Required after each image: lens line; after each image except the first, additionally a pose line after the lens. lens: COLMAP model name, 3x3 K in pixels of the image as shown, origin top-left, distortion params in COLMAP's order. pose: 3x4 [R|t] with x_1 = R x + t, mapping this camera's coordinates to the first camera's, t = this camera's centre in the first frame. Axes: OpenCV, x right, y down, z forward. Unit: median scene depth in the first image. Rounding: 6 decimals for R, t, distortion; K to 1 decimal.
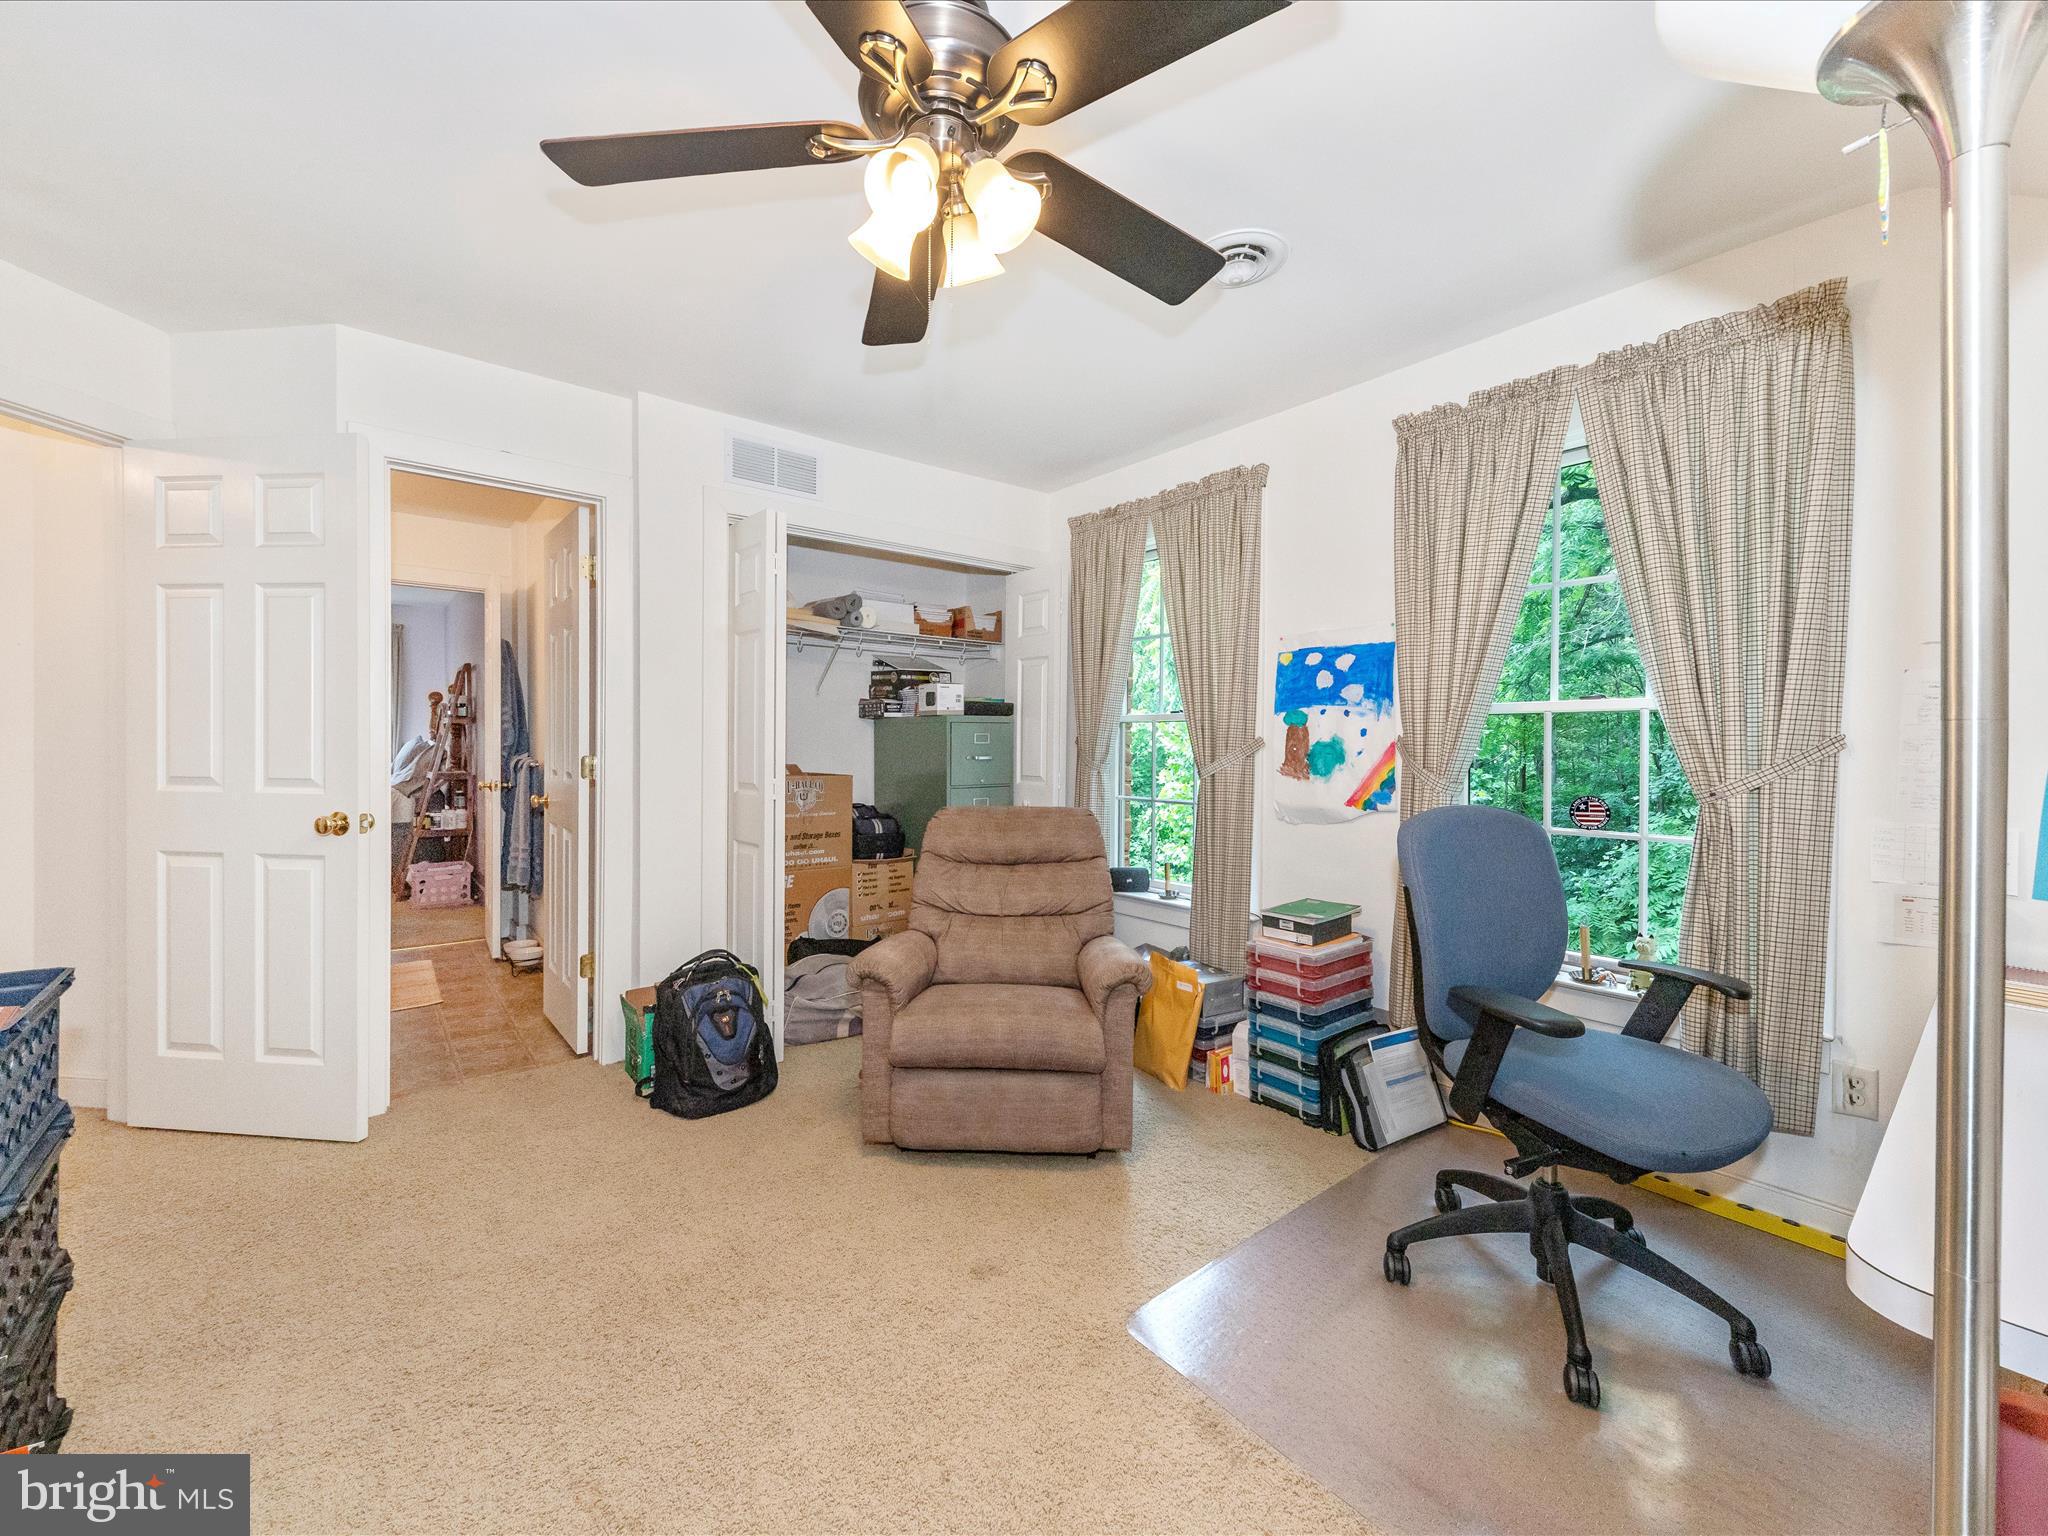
lens RADIAL K [[795.4, 0, 1019.2], [0, 795.4, 752.6], [0, 0, 1]] dist [0.001966, -0.000049]
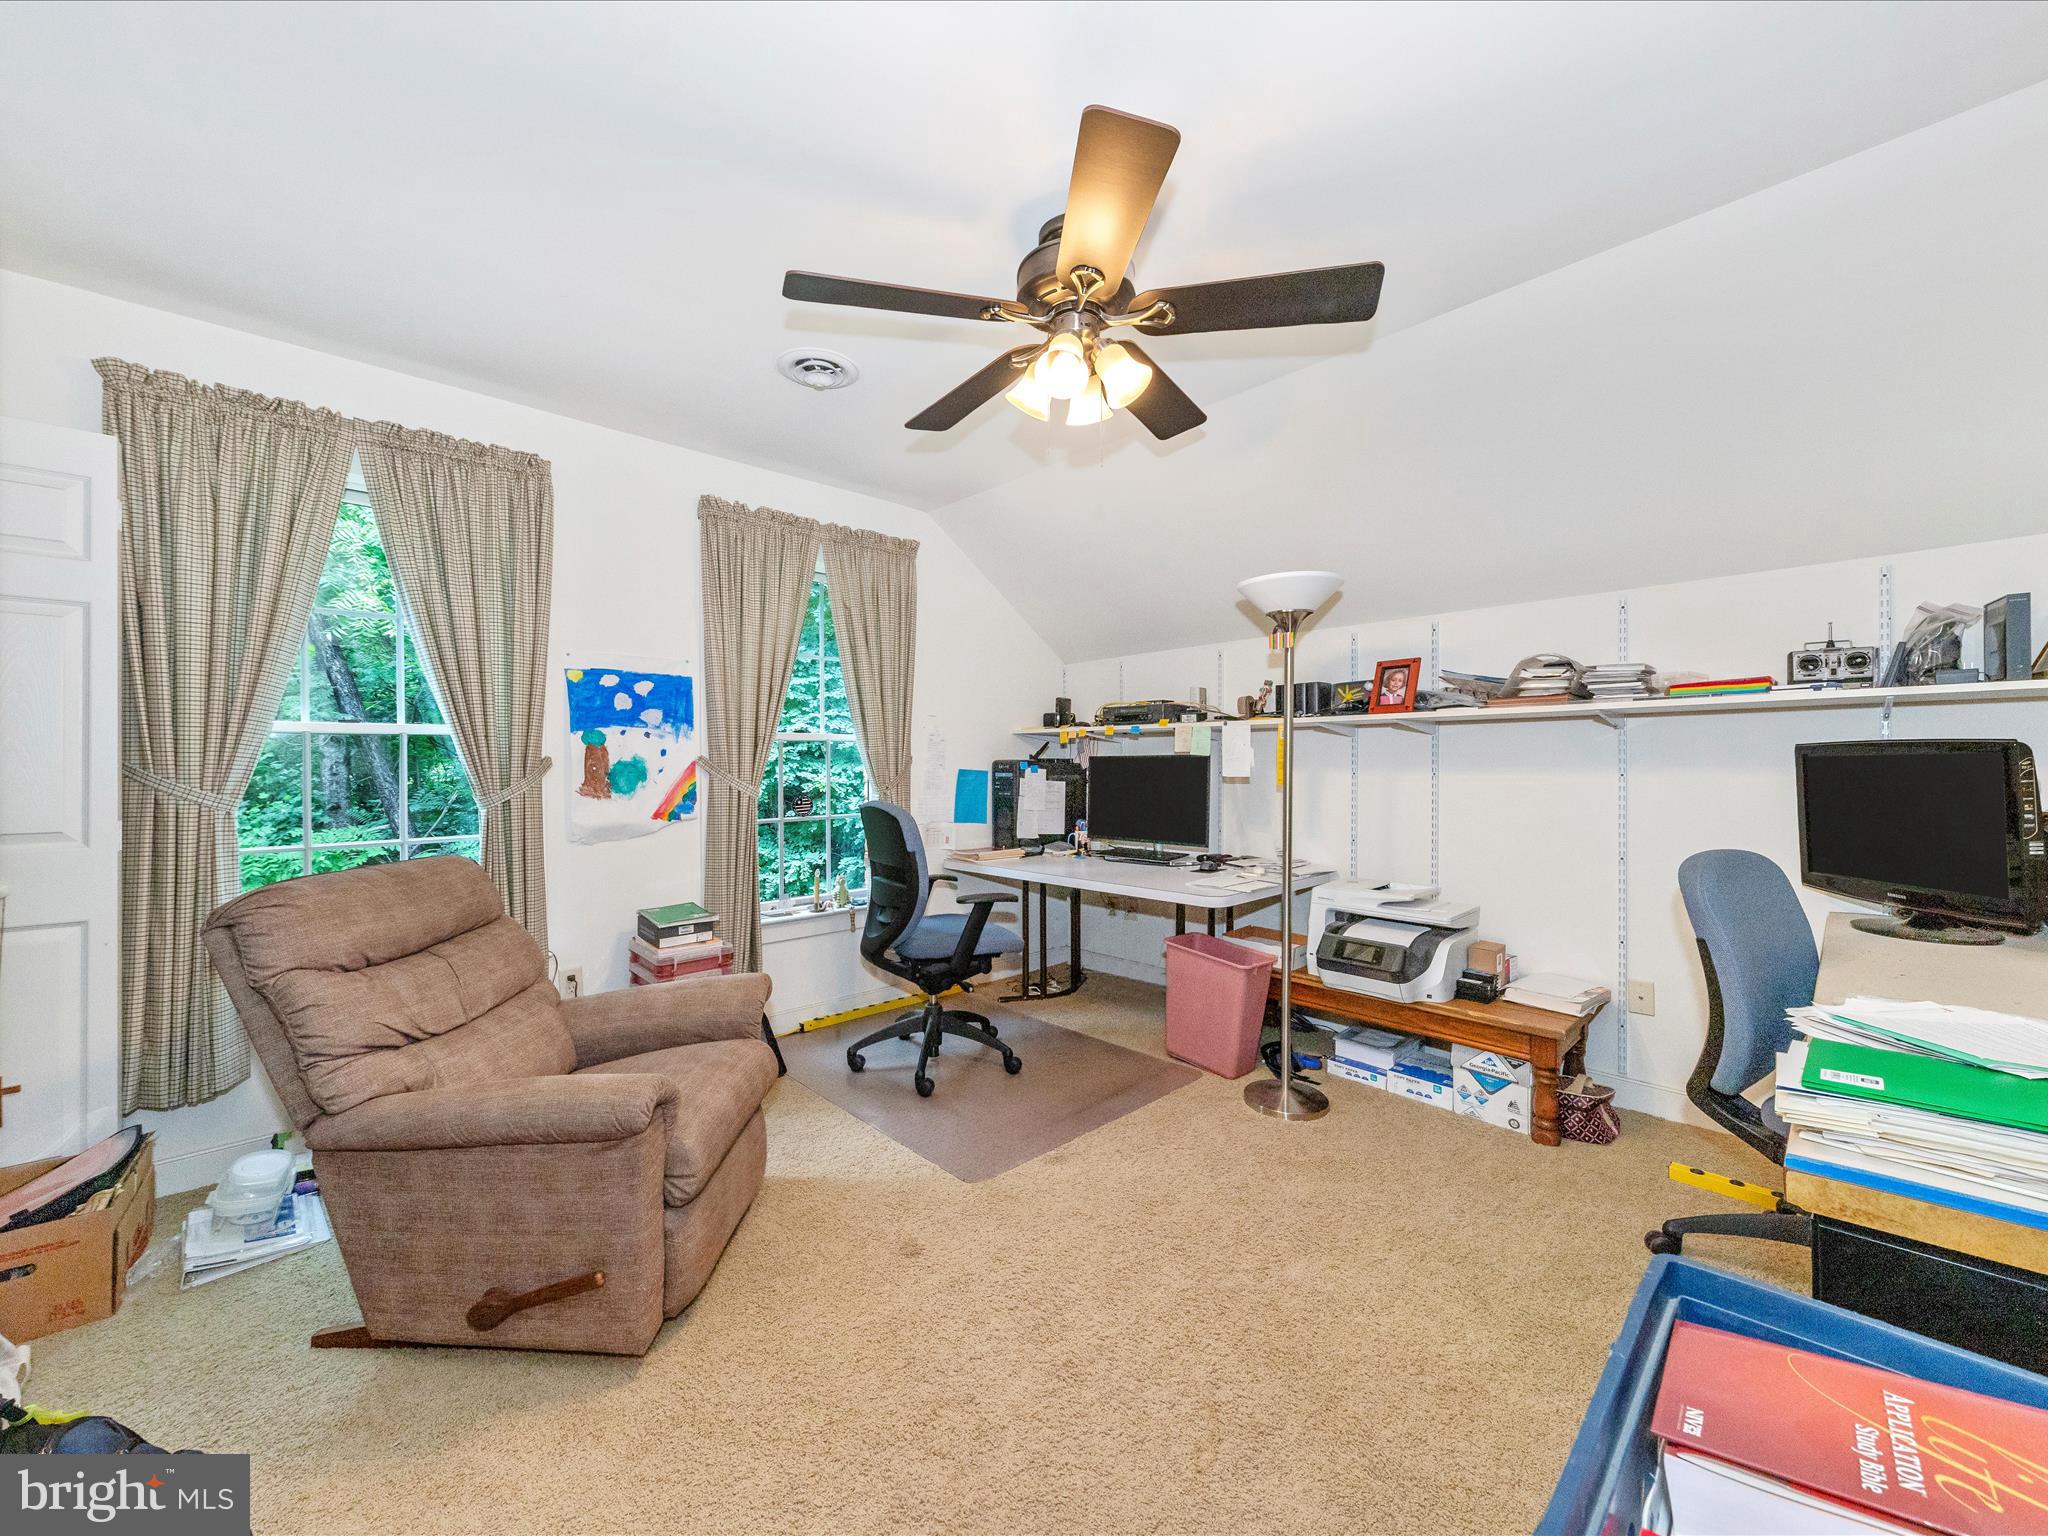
lens RADIAL K [[795.4, 0, 1019.2], [0, 795.4, 752.6], [0, 0, 1]] dist [0.001966, -0.000049]
pose [[-0.093726, -0.001178, 0.995597, -0.718297], [0.011619, 0.999930, 0.002277, -0.021283], [-0.995530, 0.011781, -0.093706, 0.584315]]
